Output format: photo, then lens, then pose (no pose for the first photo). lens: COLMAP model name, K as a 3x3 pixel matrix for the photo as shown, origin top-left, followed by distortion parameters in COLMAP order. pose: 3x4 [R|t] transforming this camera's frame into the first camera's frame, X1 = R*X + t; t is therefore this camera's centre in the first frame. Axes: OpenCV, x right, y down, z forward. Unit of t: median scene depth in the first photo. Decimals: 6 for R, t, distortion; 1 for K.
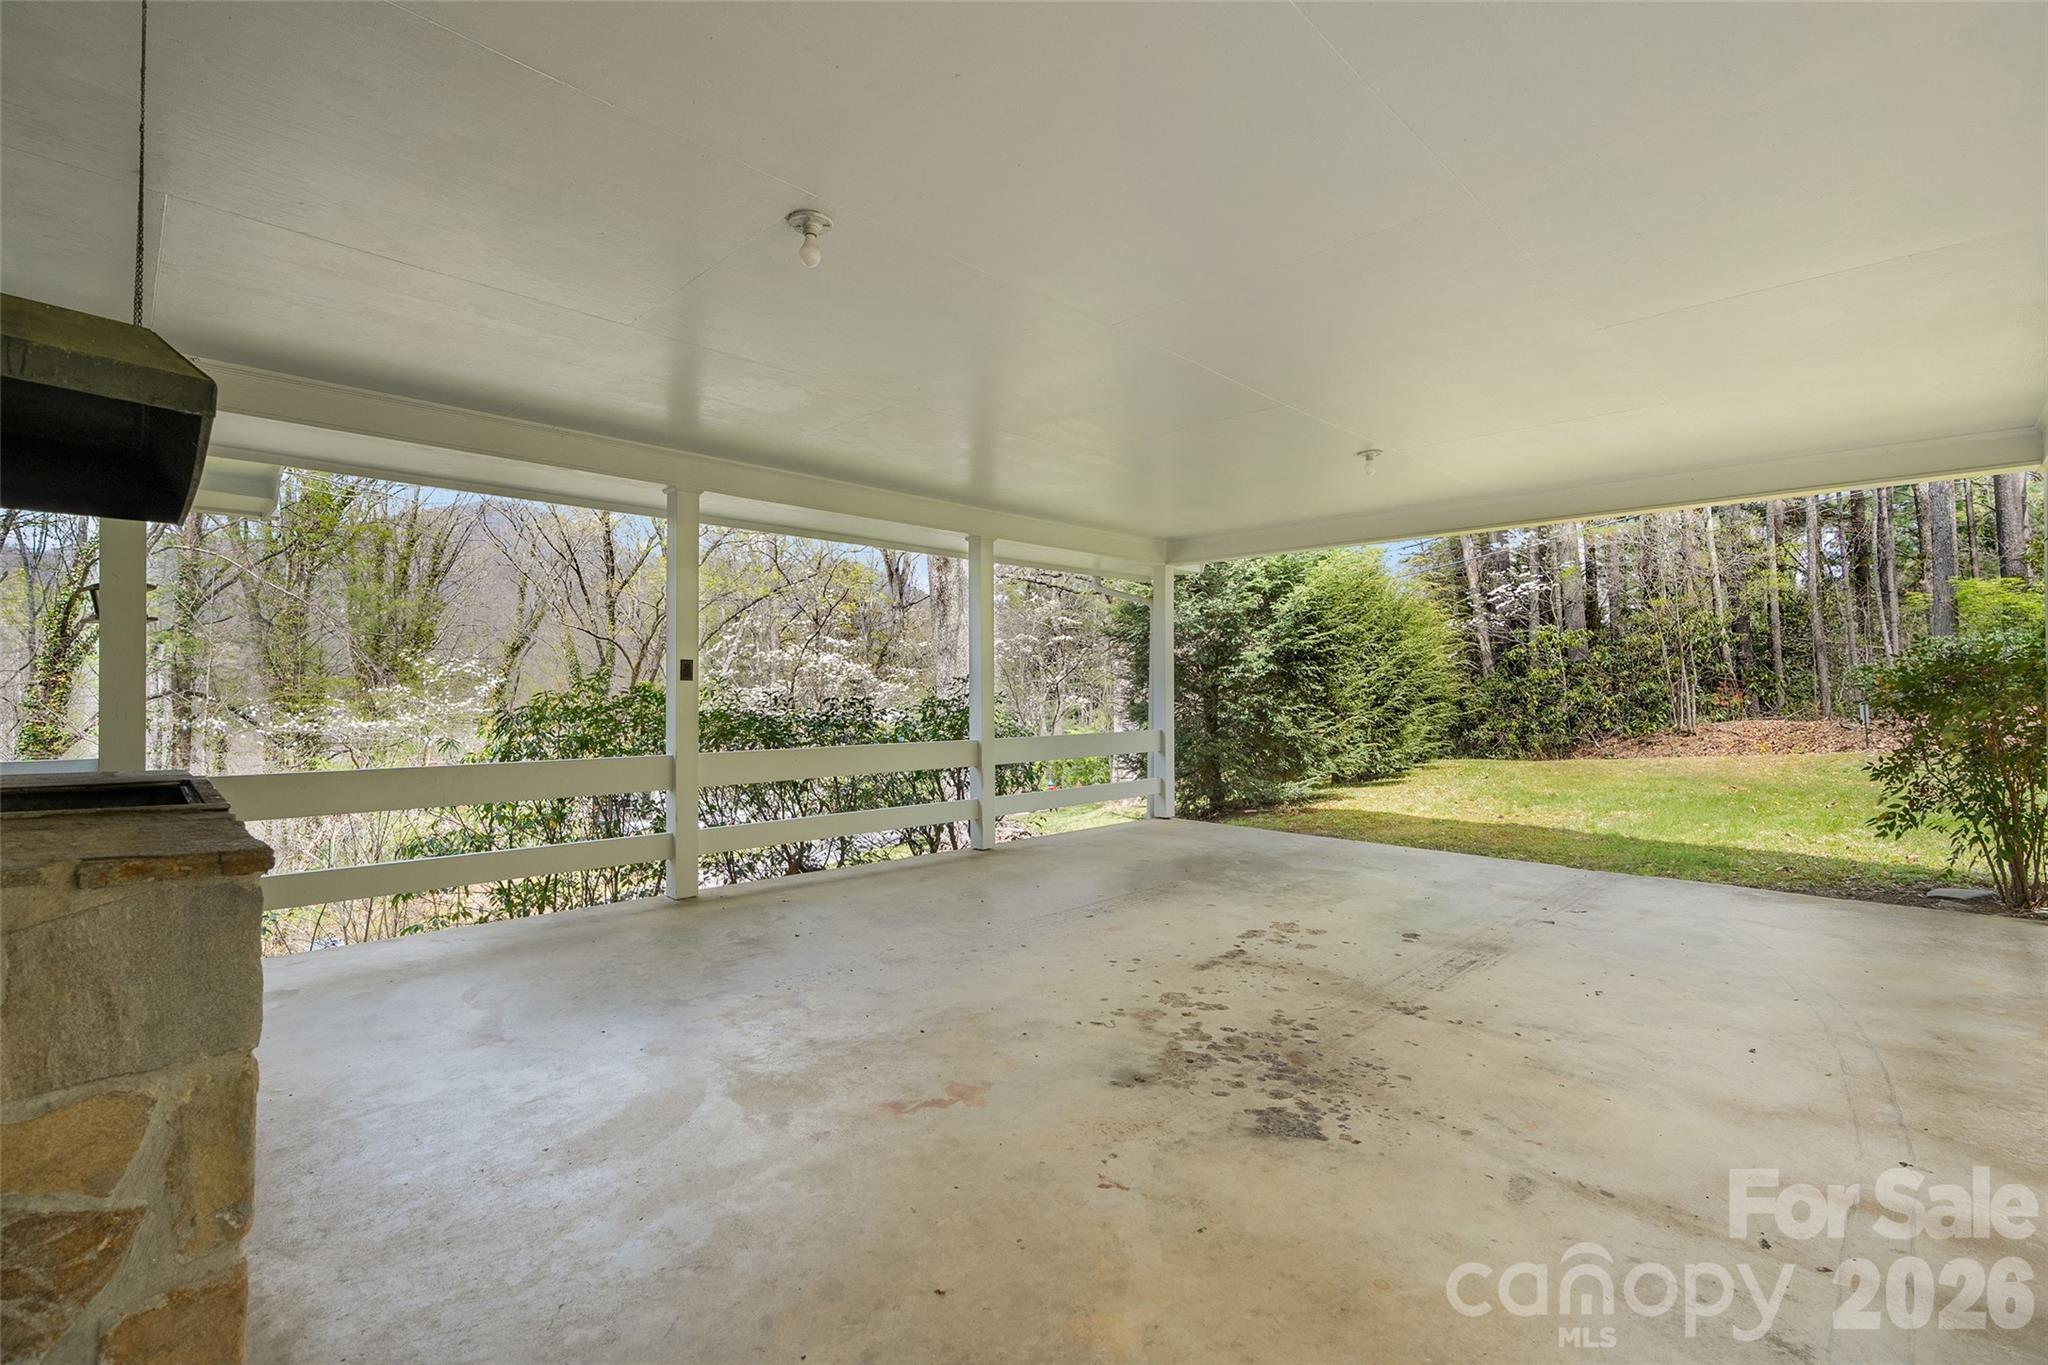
lens RADIAL K [[929.3, 0, 1009.4], [0, 929.3, 681.7], [0, 0, 1]] dist [-0.011700, 0.001744]
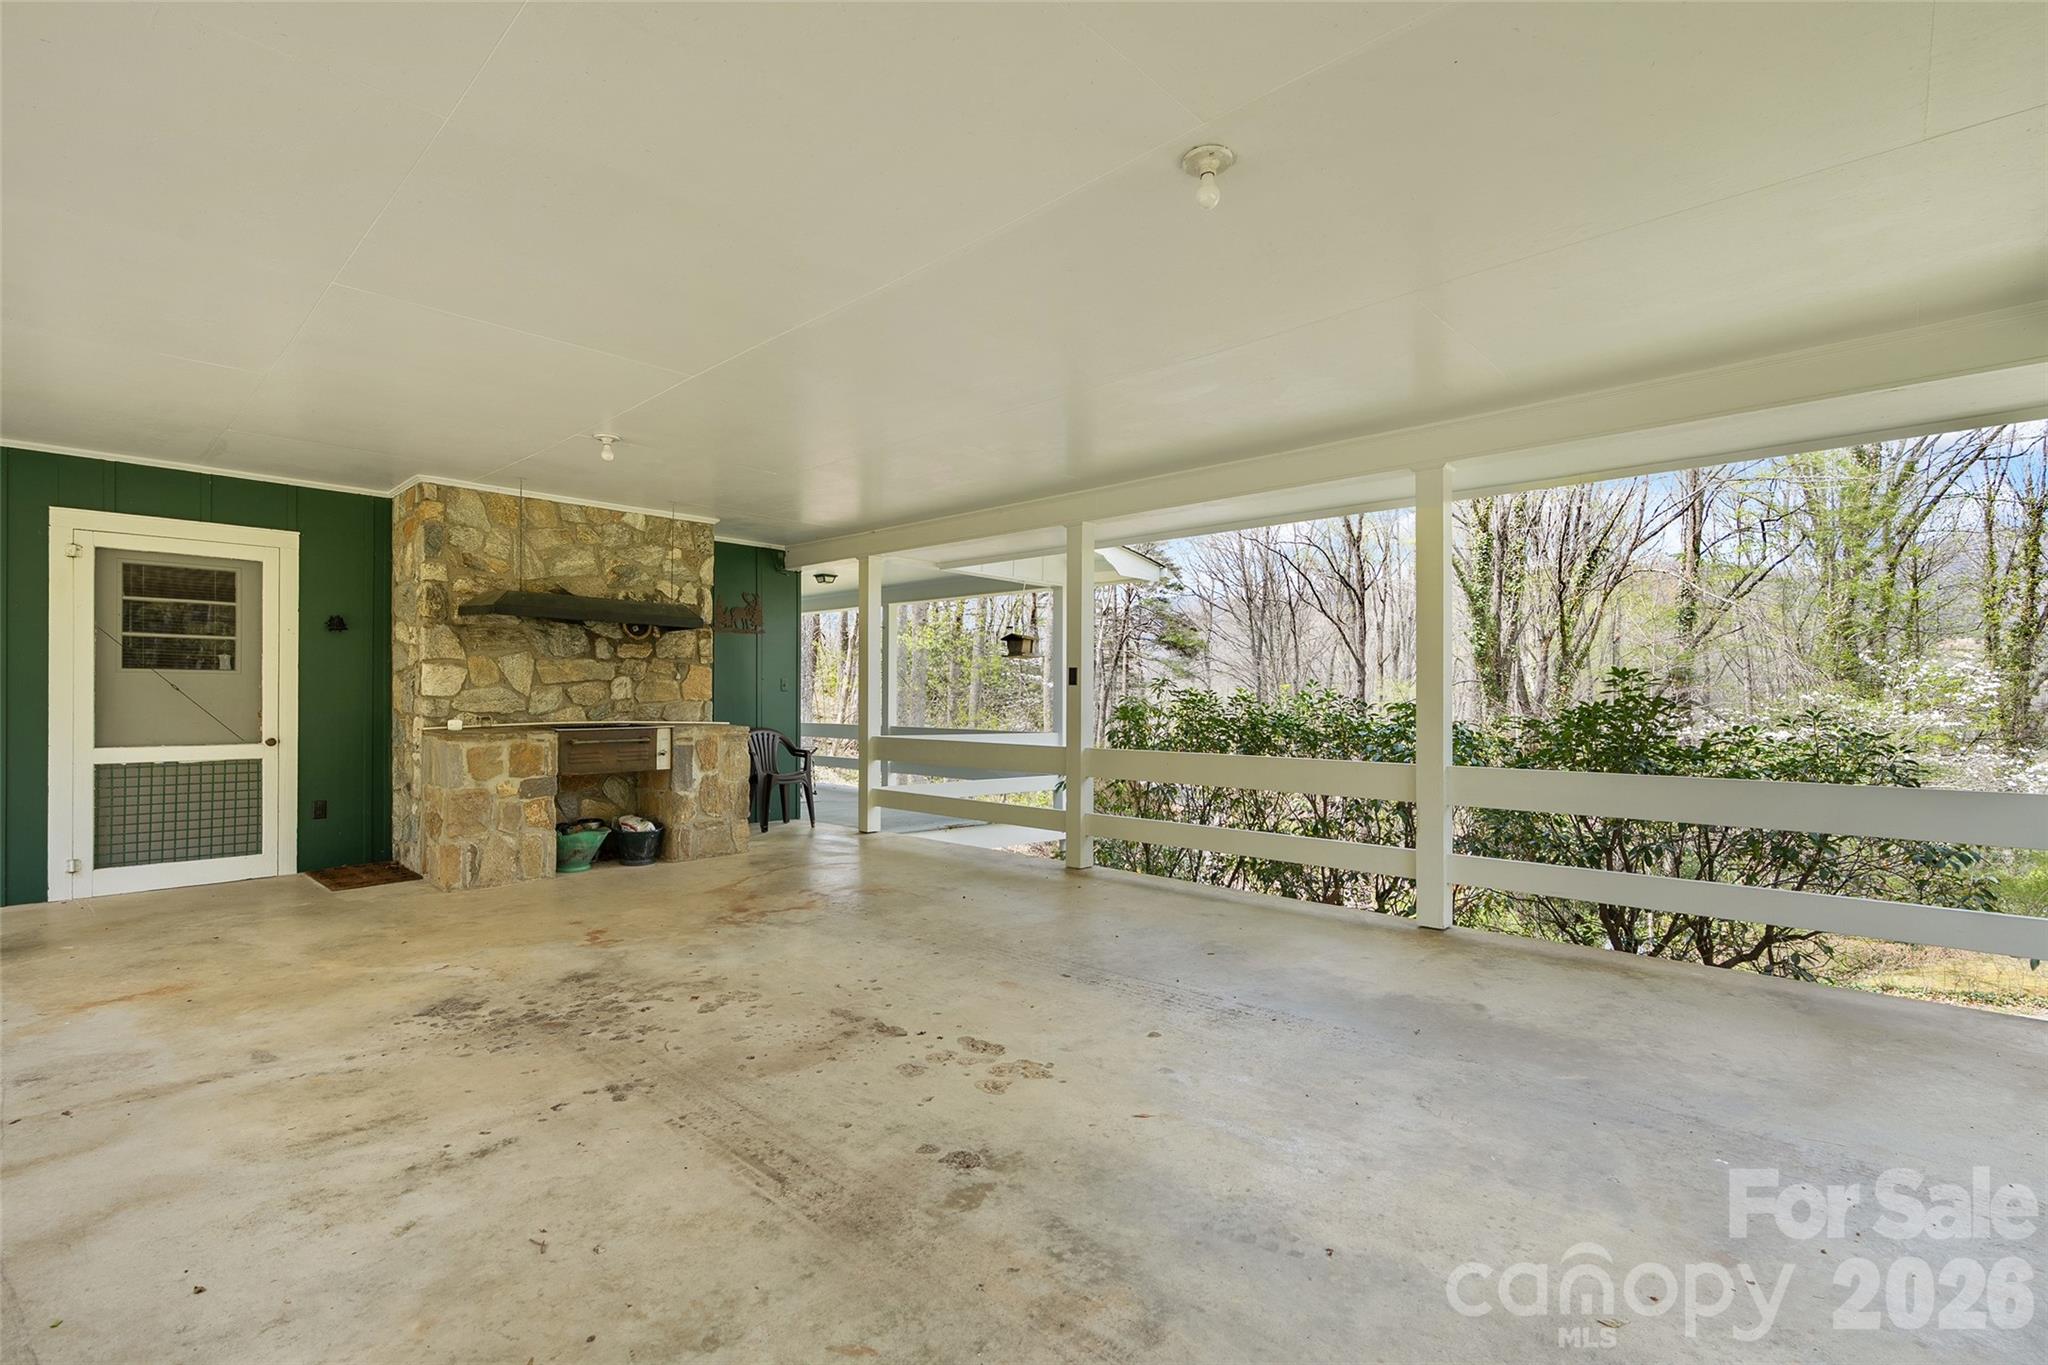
lens RADIAL K [[929.3, 0, 1012.8], [0, 929.3, 691.2], [0, 0, 1]] dist [-0.011700, 0.001744]
pose [[0.027743, -0.007709, -0.999585, 1.364386], [0.006300, 0.999952, -0.007537, 0.026925], [0.999595, -0.006088, 0.027791, 1.457722]]
